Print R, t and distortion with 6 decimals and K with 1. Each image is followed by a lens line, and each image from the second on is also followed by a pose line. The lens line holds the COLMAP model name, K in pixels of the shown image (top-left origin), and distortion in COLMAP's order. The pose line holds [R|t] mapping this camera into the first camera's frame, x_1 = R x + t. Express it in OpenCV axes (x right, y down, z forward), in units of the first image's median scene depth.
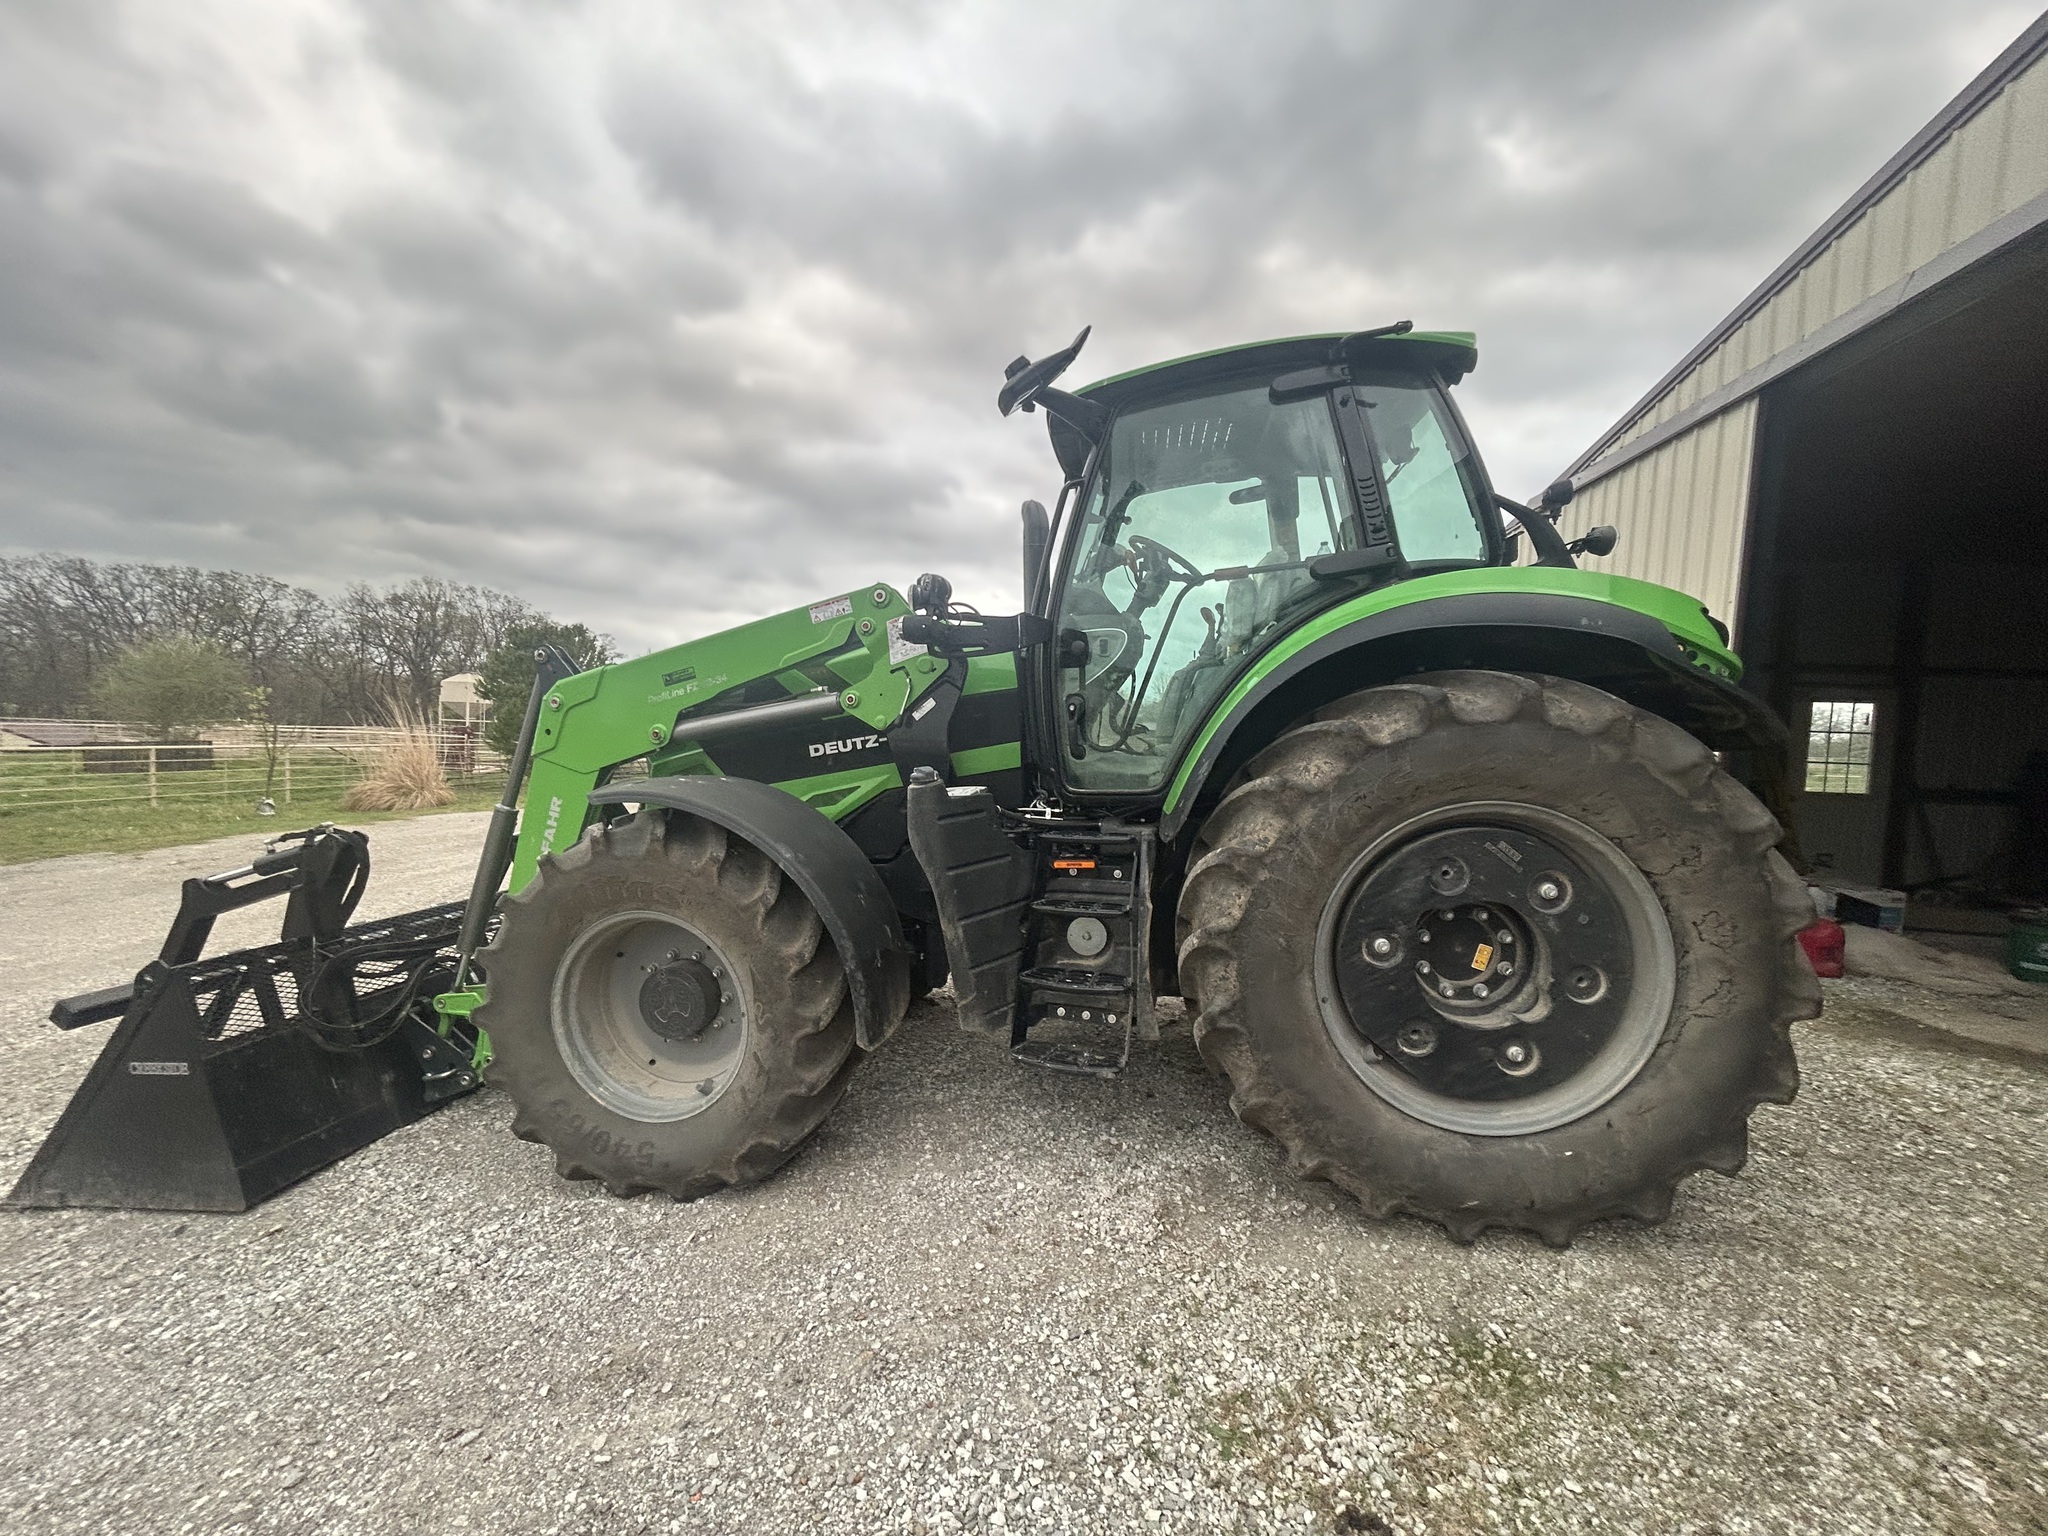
lens RADIAL K [[825.1, 0, 1024.0], [0, 825.1, 768.0], [0, 0, 1]] dist [-0.000872, 0.000213]
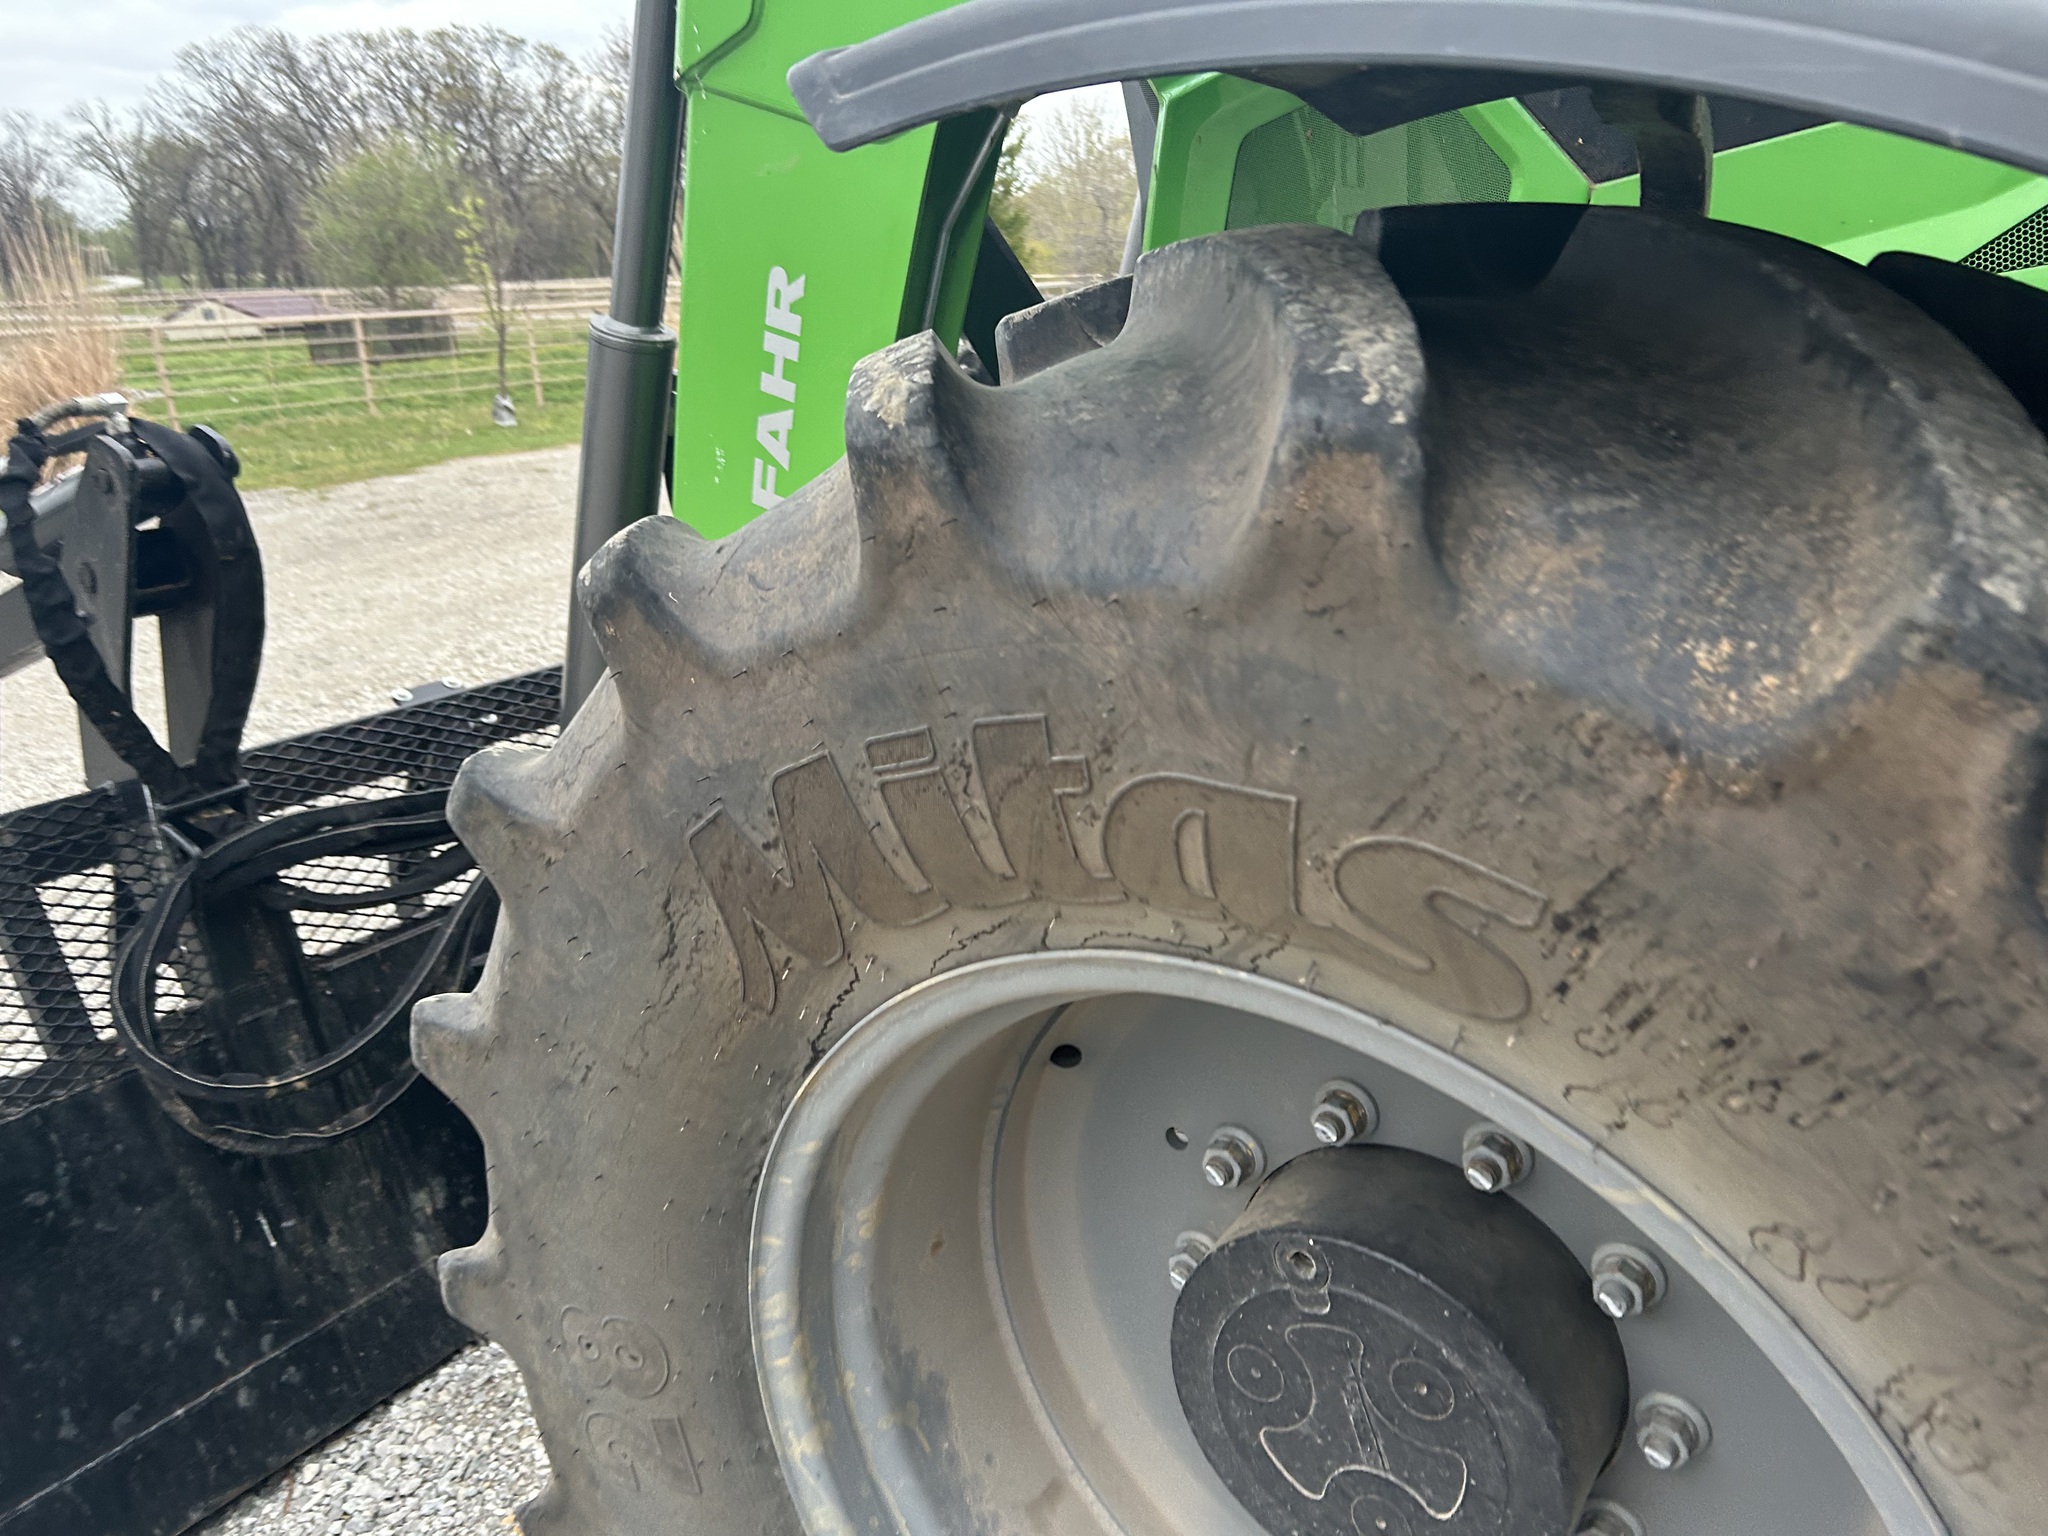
lens RADIAL K [[1466.8, 0, 1024.0], [0, 1466.8, 768.0], [0, 0, 1]] dist [0.001647, 0.000430]
pose [[0.896078, 0.087205, -0.435247, -0.324960], [0.041247, 0.959913, 0.277245, 0.060158], [0.441977, -0.266386, 0.856560, 0.659534]]
